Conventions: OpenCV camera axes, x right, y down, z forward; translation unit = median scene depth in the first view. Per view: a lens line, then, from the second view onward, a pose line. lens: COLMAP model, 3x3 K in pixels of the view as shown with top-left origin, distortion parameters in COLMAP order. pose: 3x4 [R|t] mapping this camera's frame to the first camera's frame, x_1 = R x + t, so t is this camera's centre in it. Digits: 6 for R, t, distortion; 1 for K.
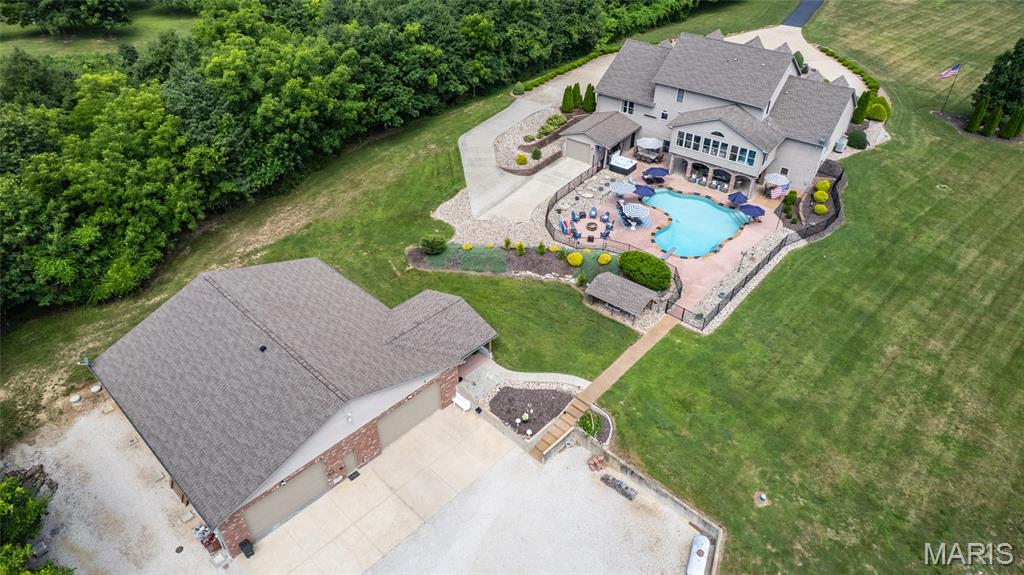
lens RADIAL K [[654.0, 0, 507.7], [0, 654.0, 294.8], [0, 0, 1]] dist [-0.076809, 0.071681]
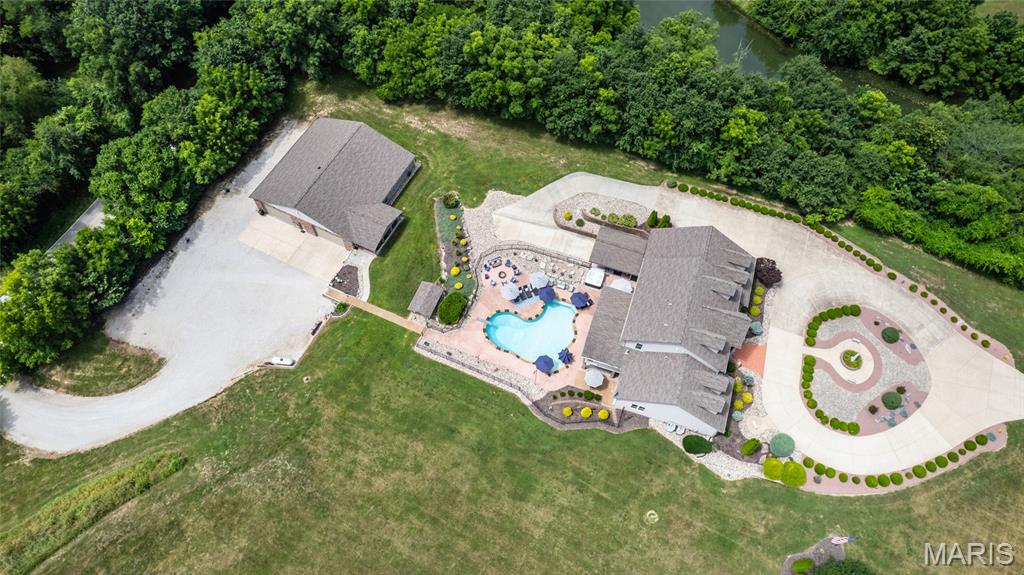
lens RADIAL K [[654.0, 0, 507.7], [0, 654.0, 294.8], [0, 0, 1]] dist [-0.076809, 0.071681]
pose [[0.298445, 0.833565, -0.464866, 0.971082], [-0.588956, 0.544114, 0.597555, -1.100478], [0.751040, 0.095448, 0.653321, 0.020850]]
